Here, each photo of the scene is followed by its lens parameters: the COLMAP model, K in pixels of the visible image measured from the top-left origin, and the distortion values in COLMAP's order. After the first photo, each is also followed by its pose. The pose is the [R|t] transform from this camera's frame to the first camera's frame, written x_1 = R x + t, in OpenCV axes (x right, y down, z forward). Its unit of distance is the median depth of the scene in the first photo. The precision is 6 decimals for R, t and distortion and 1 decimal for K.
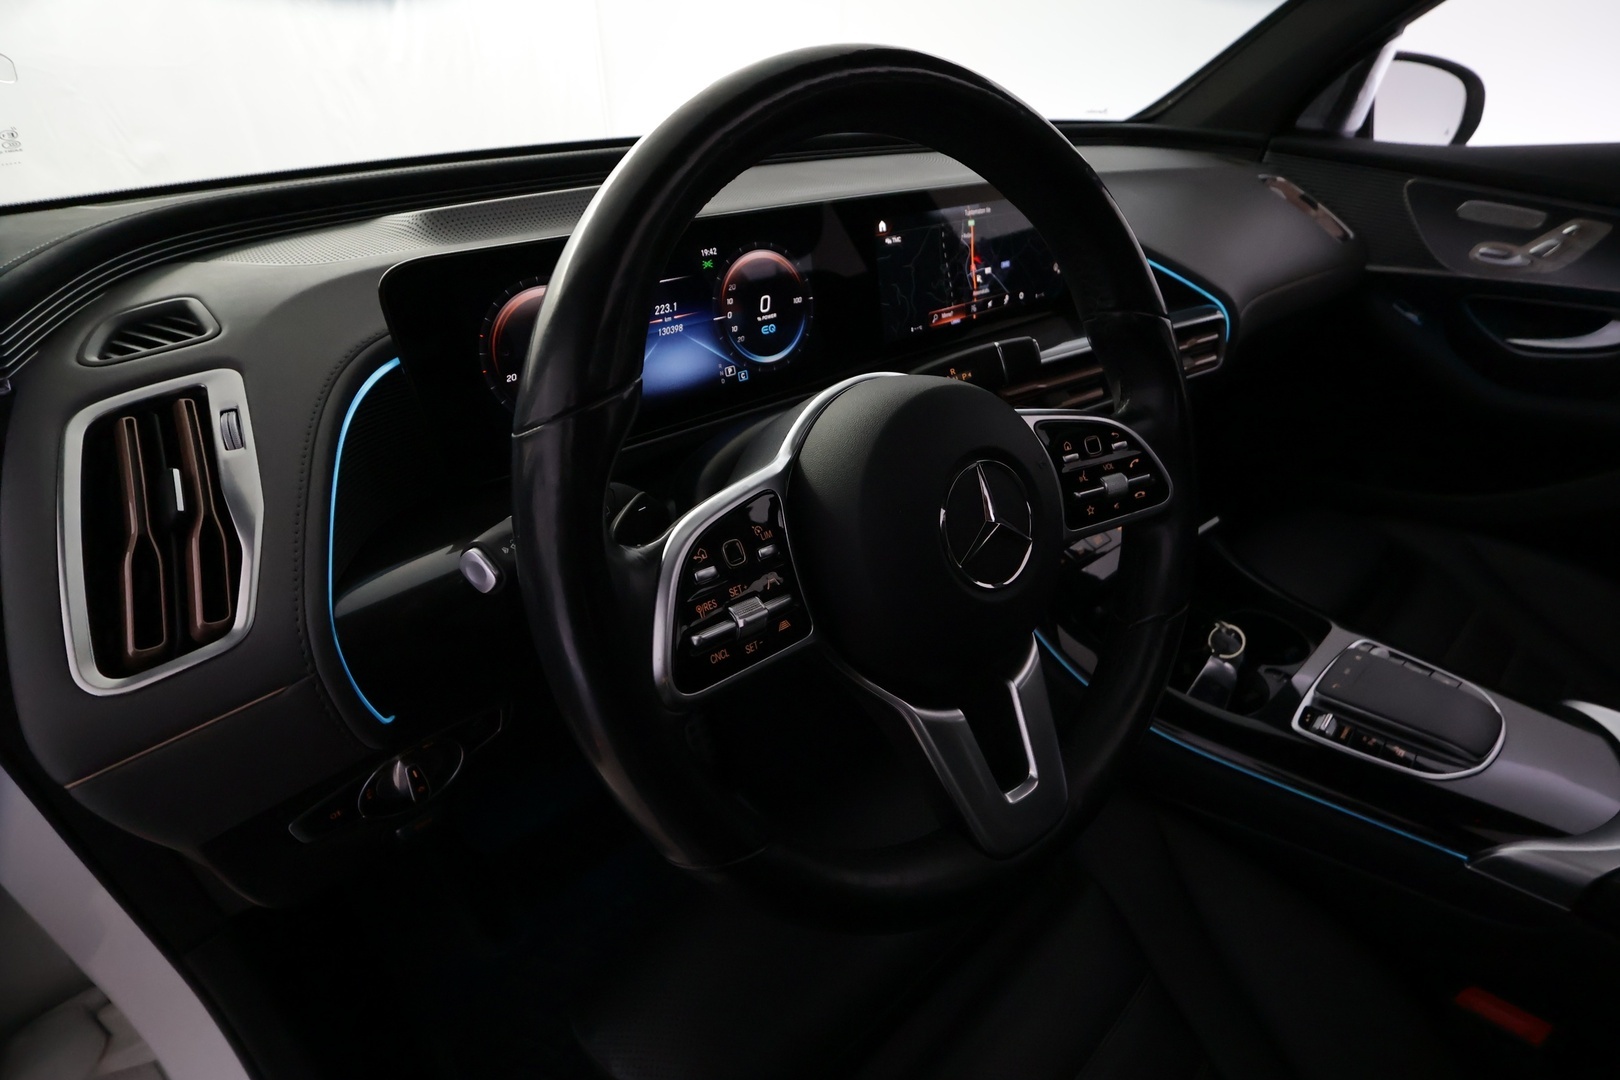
lens RADIAL K [[752.1, 0, 808.2], [0, 752.1, 540.1], [0, 0, 1]] dist [0.000417, -0.000496]
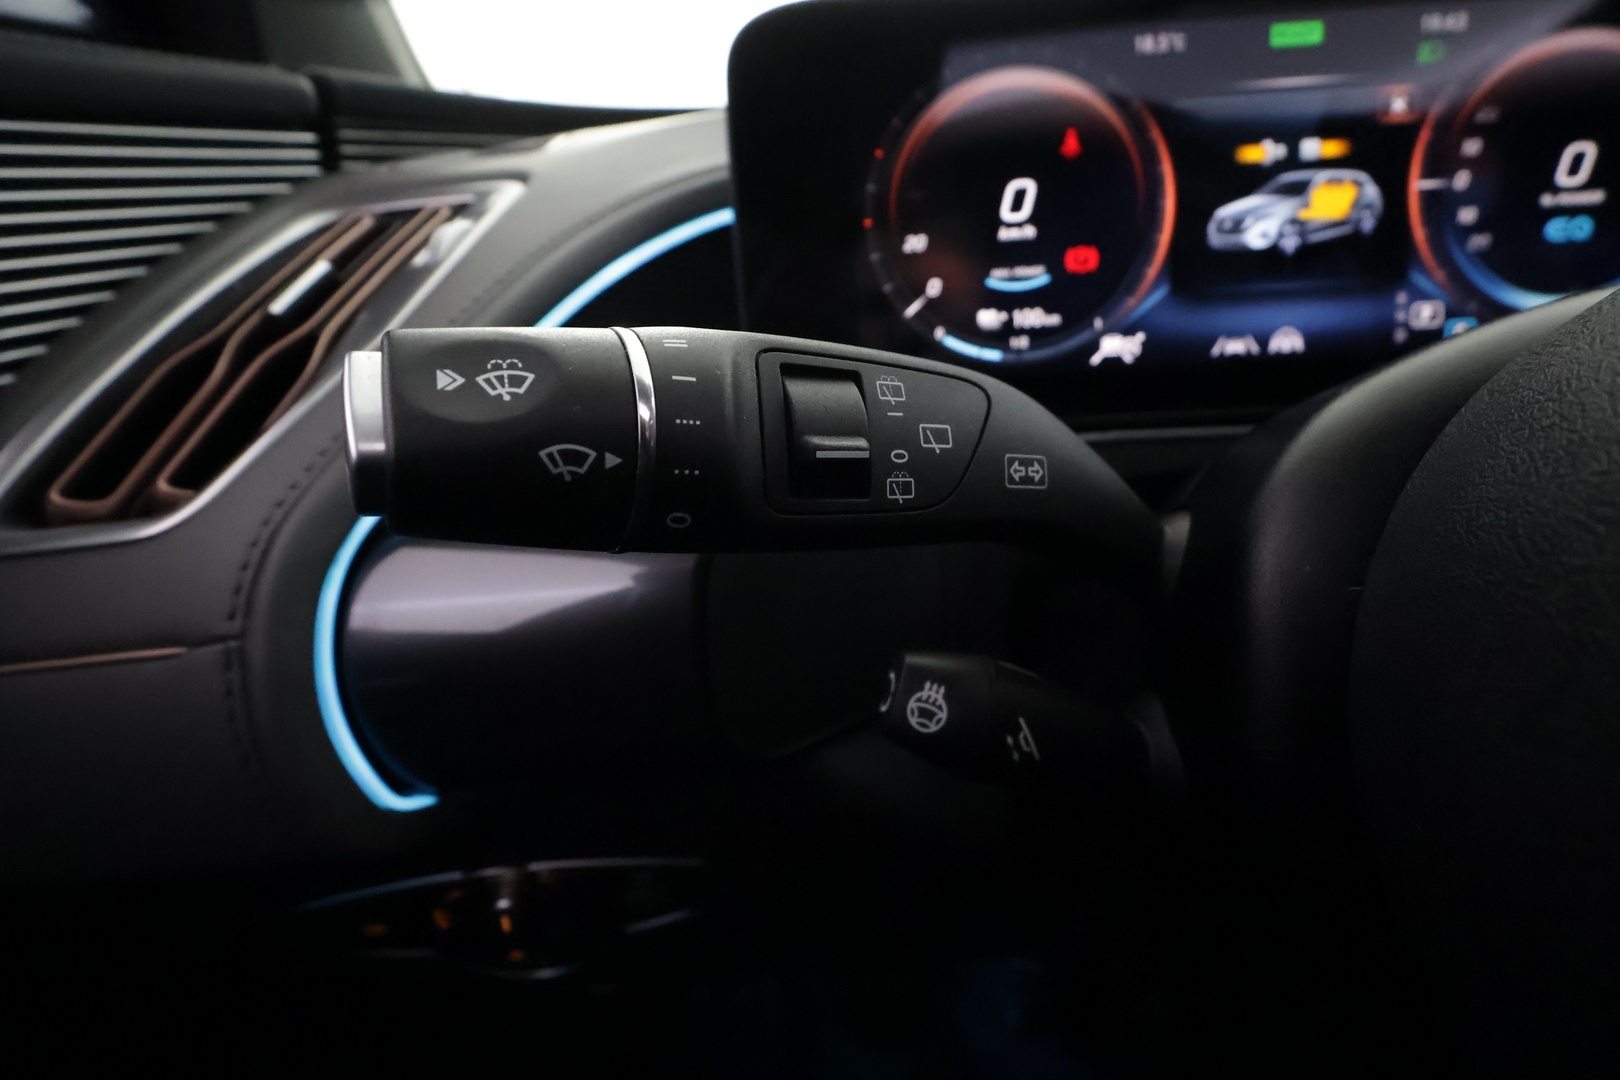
lens RADIAL K [[752.1, 0, 819.2], [0, 752.1, 541.2], [0, 0, 1]] dist [0.000417, -0.000496]
pose [[0.748805, 0.185983, -0.636162, -0.056401], [-0.301801, 0.950220, -0.077442, 0.023967], [0.590091, 0.249983, 0.767659, 0.428735]]
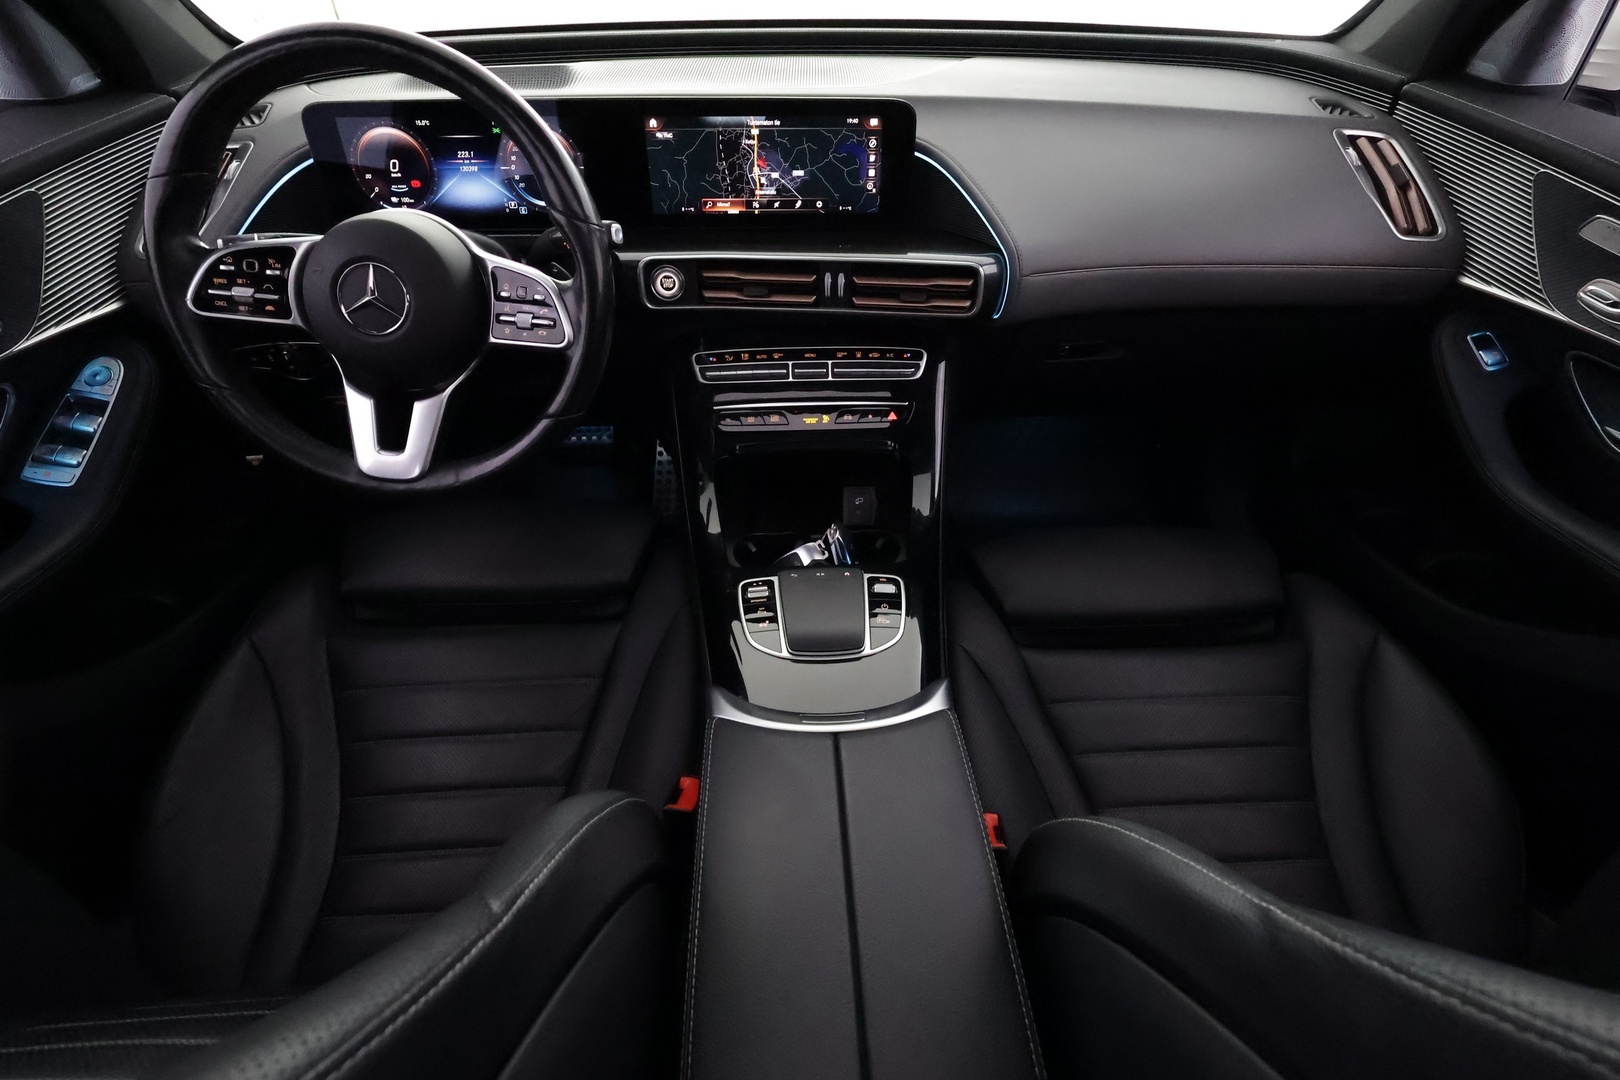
lens RADIAL K [[752.1, 0, 809.3], [0, 752.1, 540.5], [0, 0, 1]] dist [0.000417, -0.000496]
pose [[0.779712, 0.417791, -0.466370, 1.166600], [-0.331597, 0.907334, 0.258433, -0.167509], [0.531124, -0.046856, 0.845997, -0.021532]]
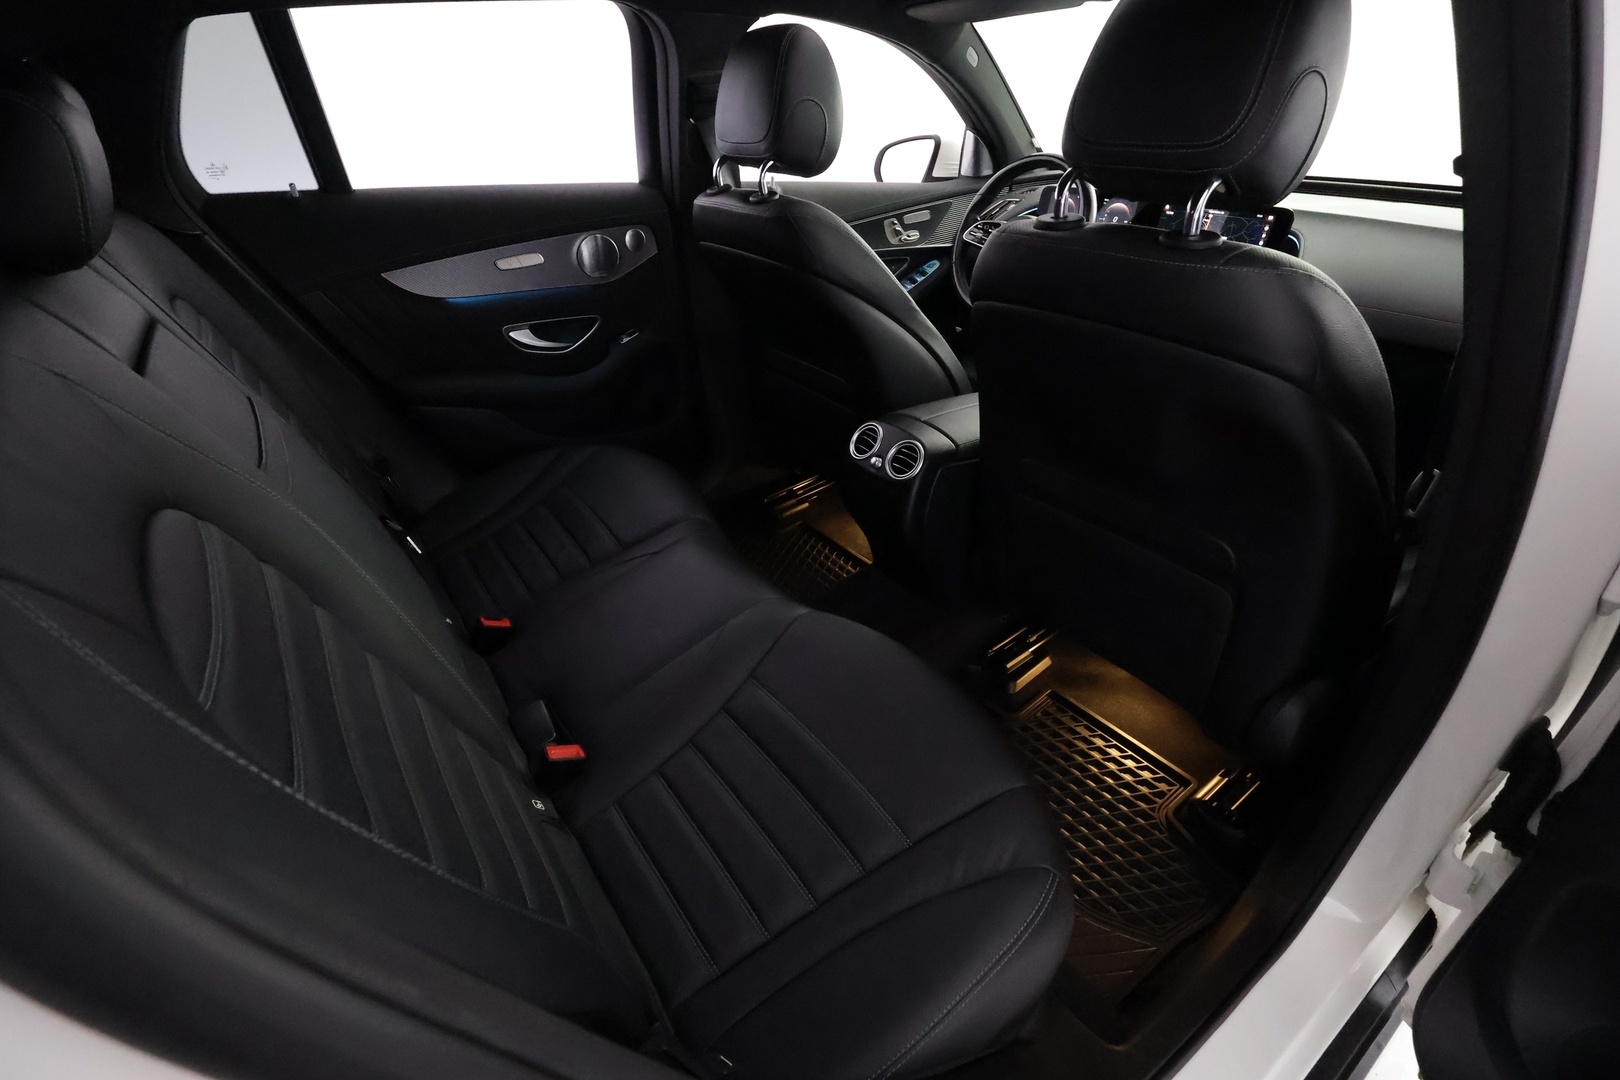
lens RADIAL K [[752.1, 0, 804.0], [0, 752.1, 534.4], [0, 0, 1]] dist [0.000417, -0.000496]
pose [[-0.110562, 0.503469, -0.856910, 3.131092], [-0.507956, 0.712456, 0.484136, -0.195245], [0.854258, 0.488800, 0.176970, -0.084755]]
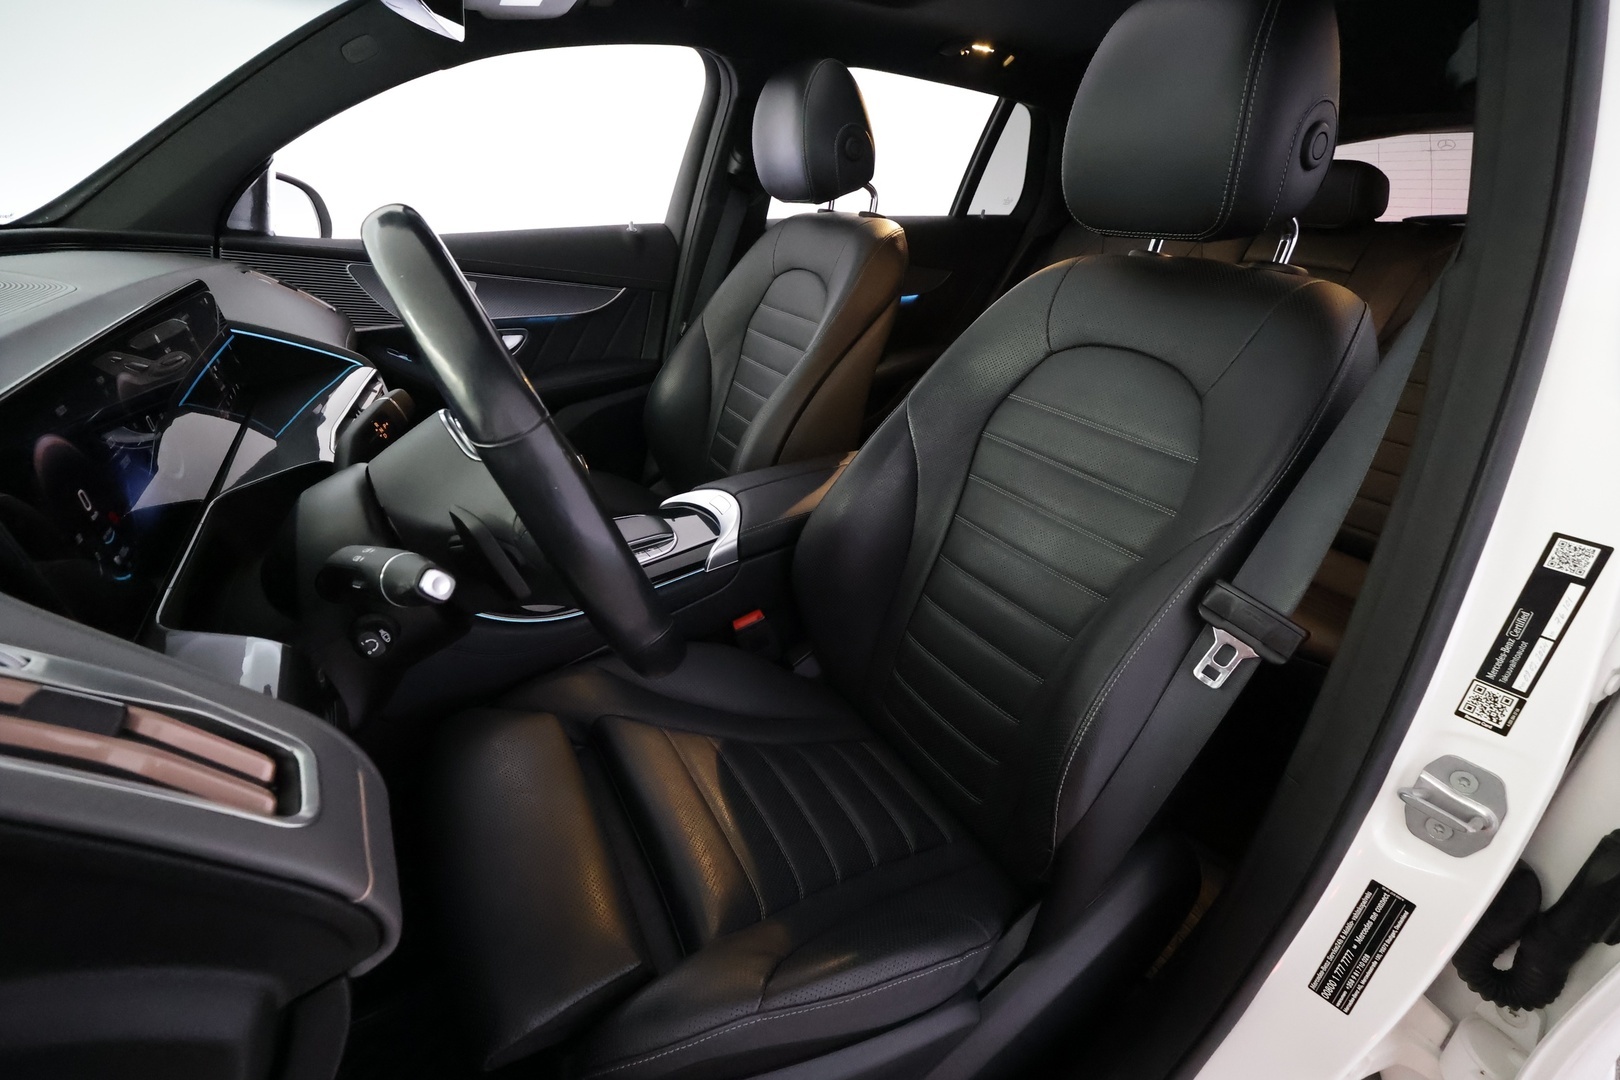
lens RADIAL K [[752.1, 0, 812.4], [0, 752.1, 545.9], [0, 0, 1]] dist [0.000417, -0.000496]
pose [[0.212070, -0.401247, 0.891082, -0.696776], [0.473838, 0.839687, 0.265335, -0.024557], [-0.854695, 0.365959, 0.368198, -0.045716]]
